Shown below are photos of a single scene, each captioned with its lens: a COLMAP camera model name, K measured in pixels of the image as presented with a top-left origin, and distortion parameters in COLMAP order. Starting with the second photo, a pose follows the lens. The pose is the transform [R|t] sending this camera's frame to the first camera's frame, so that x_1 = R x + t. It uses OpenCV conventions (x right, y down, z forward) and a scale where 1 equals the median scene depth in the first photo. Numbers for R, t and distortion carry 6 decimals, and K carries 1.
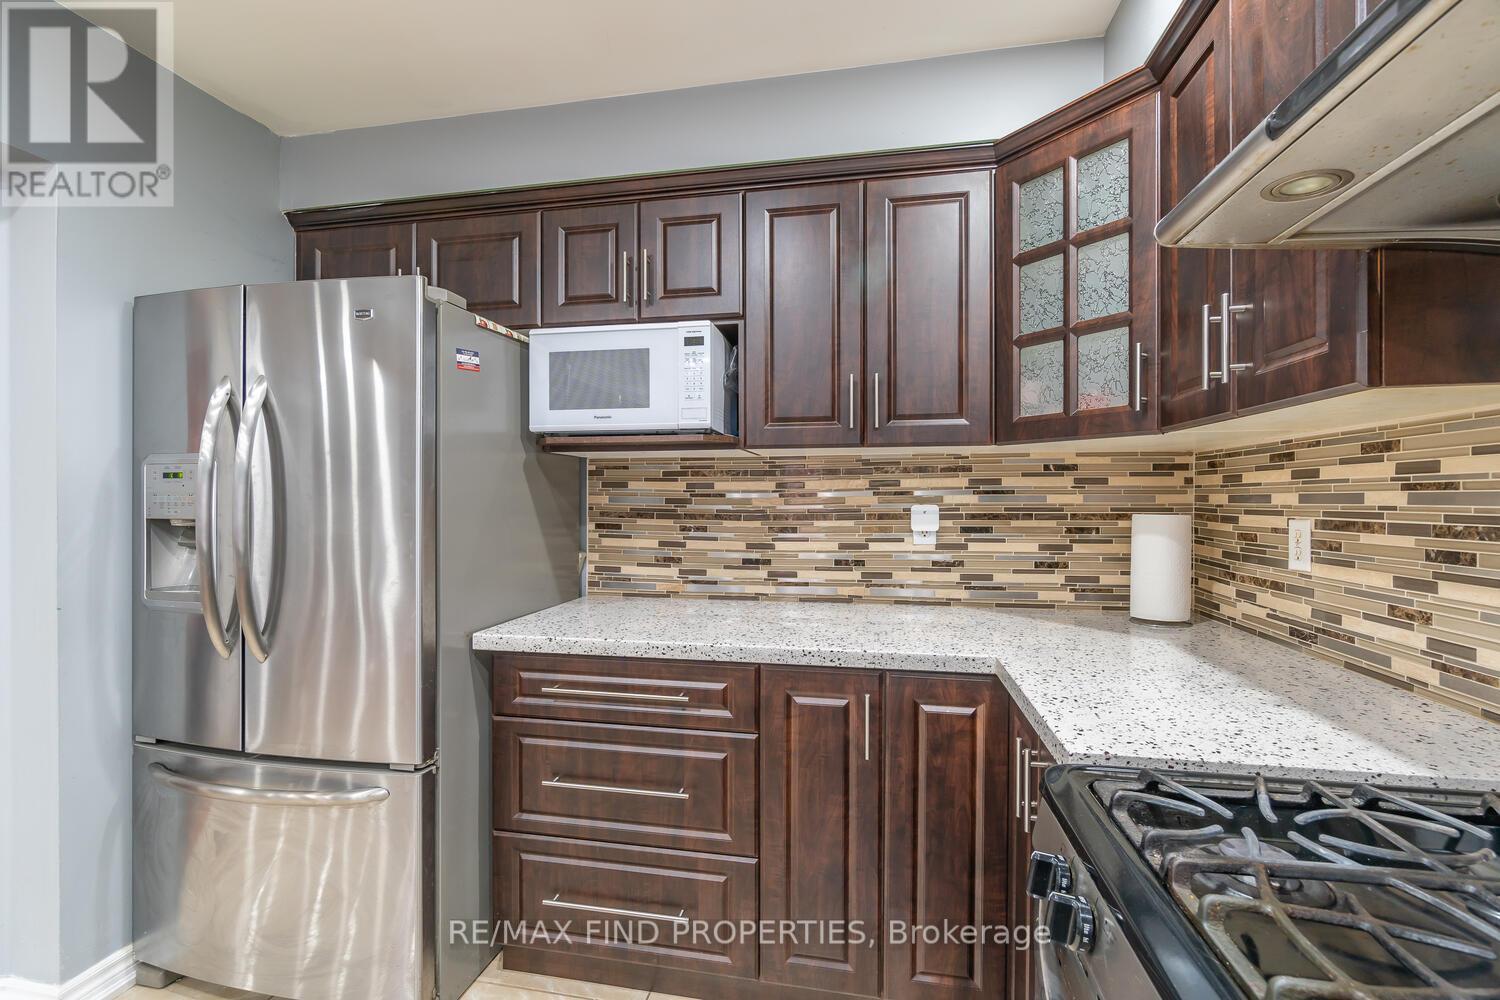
lens RADIAL K [[647.9, 0, 728.6], [0, 647.9, 498.0], [0, 0, 1]] dist [-0.003256, 0.000478]
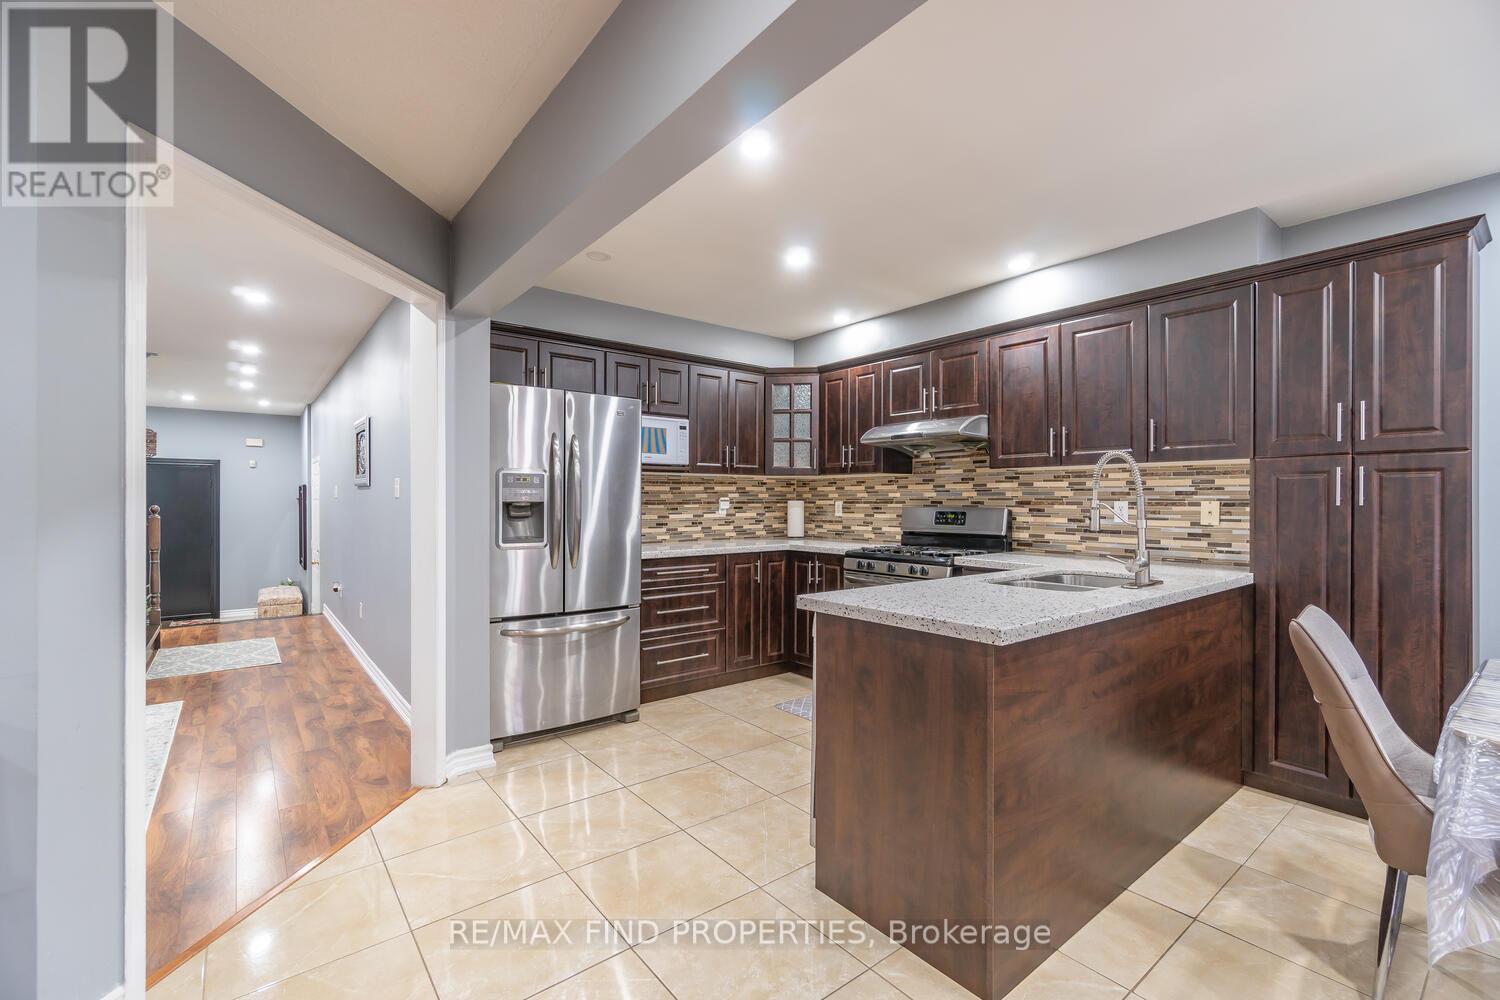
lens RADIAL K [[647.9, 0, 750.4], [0, 647.9, 502.7], [0, 0, 1]] dist [-0.003256, 0.000478]
pose [[0.637756, -0.000893, 0.770238, -1.854395], [-0.002421, 0.999992, 0.003165, 0.027003], [-0.770235, -0.003883, 0.637749, -0.760385]]
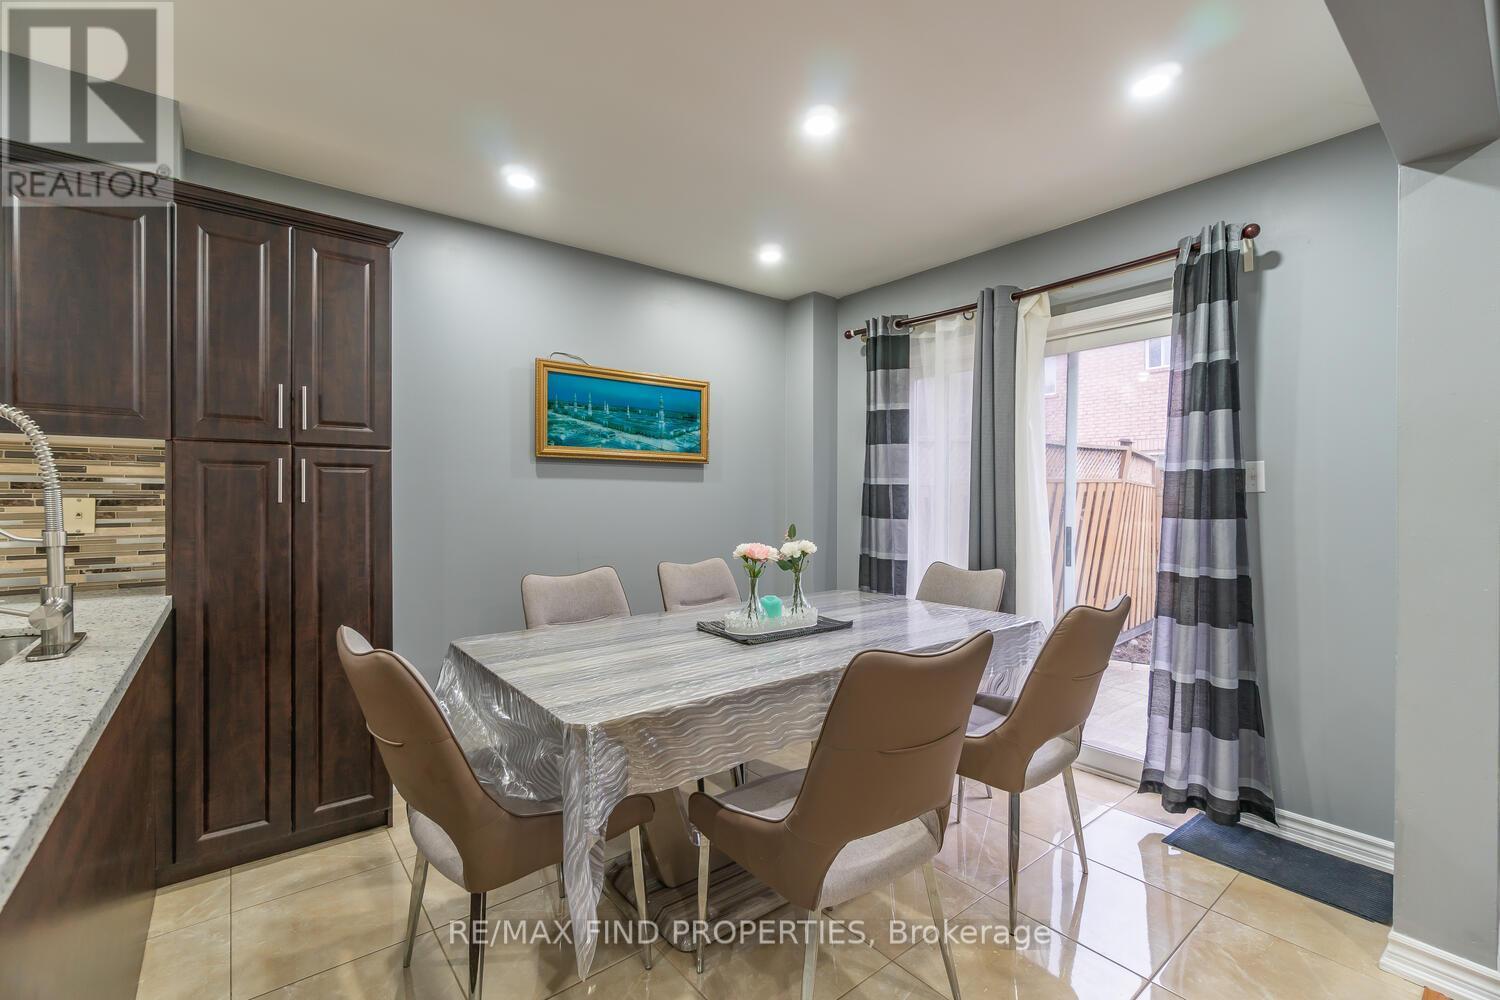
lens RADIAL K [[647.9, 0, 747.9], [0, 647.9, 497.2], [0, 0, 1]] dist [-0.003256, 0.000478]
pose [[-0.769821, 0.000827, 0.638259, -1.380012], [0.000448, 1.000000, -0.000755, 0.025328], [-0.638259, -0.000295, -0.769821, -0.450616]]
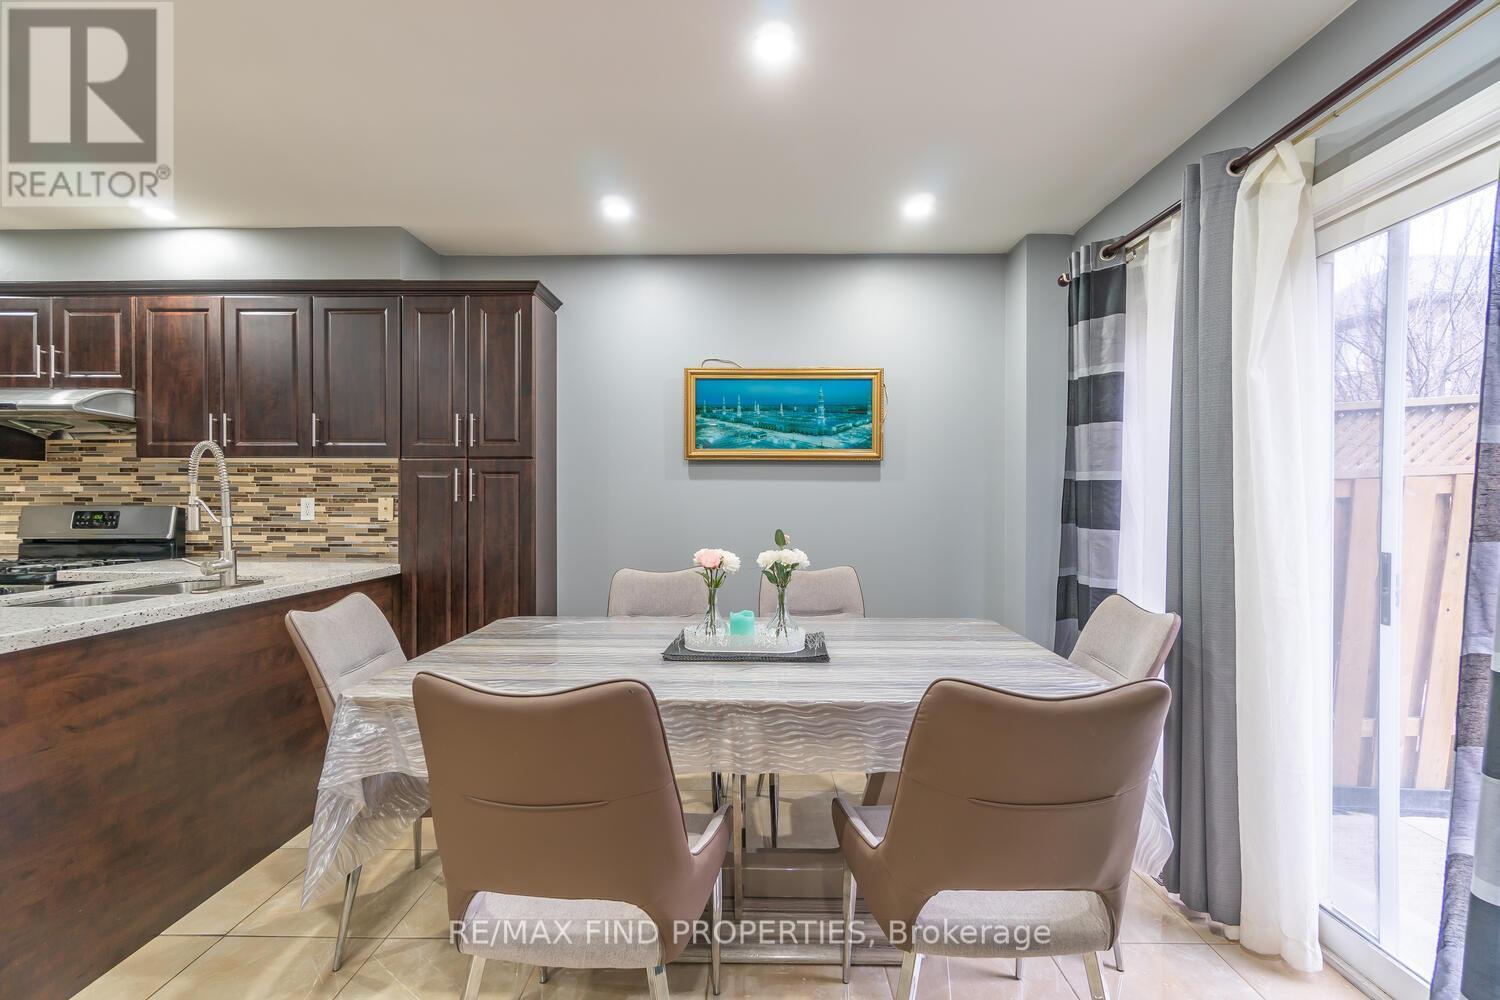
lens RADIAL K [[647.9, 0, 747.4], [0, 647.9, 501.1], [0, 0, 1]] dist [-0.003256, 0.000478]
pose [[-0.193650, -0.002526, 0.981067, -1.706519], [-0.002502, 0.999995, 0.002081, 0.028718], [-0.981068, -0.002052, -0.193655, -1.294621]]
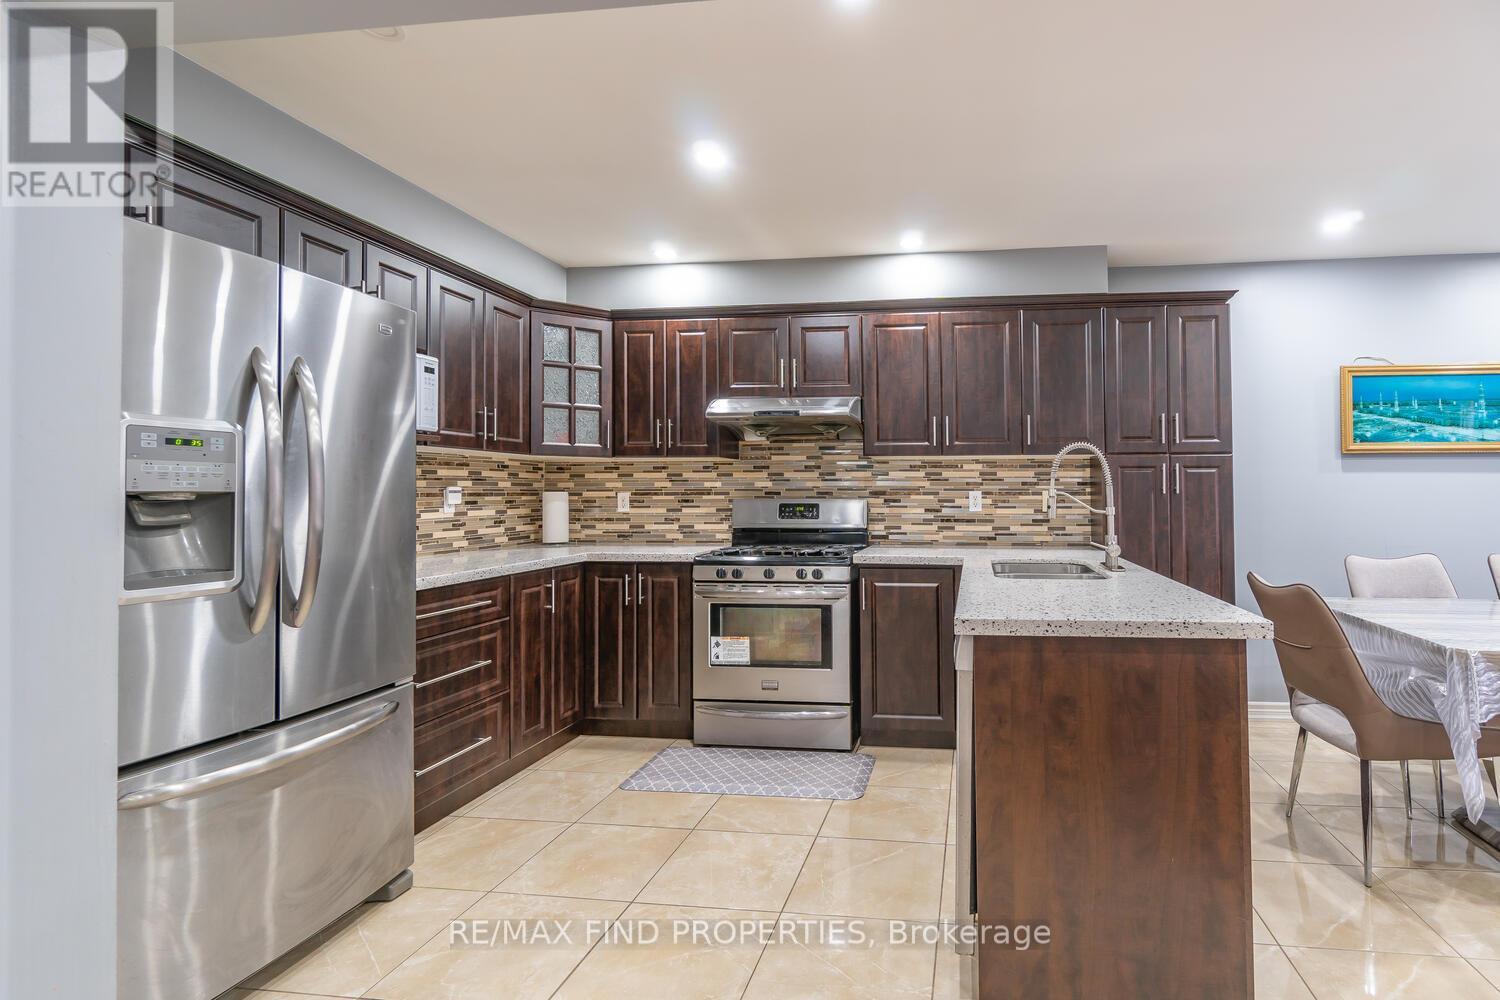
lens RADIAL K [[700.8, 0, 897.2], [0, 700.8, 480.1], [0, 0, 1]] dist [-0.006011, 0.002413]
pose [[-0.097934, 0.020169, 0.994988, -1.812598], [0.001195, 0.999796, -0.020149, 0.036325], [-0.995192, -0.000785, -0.097938, 0.143393]]
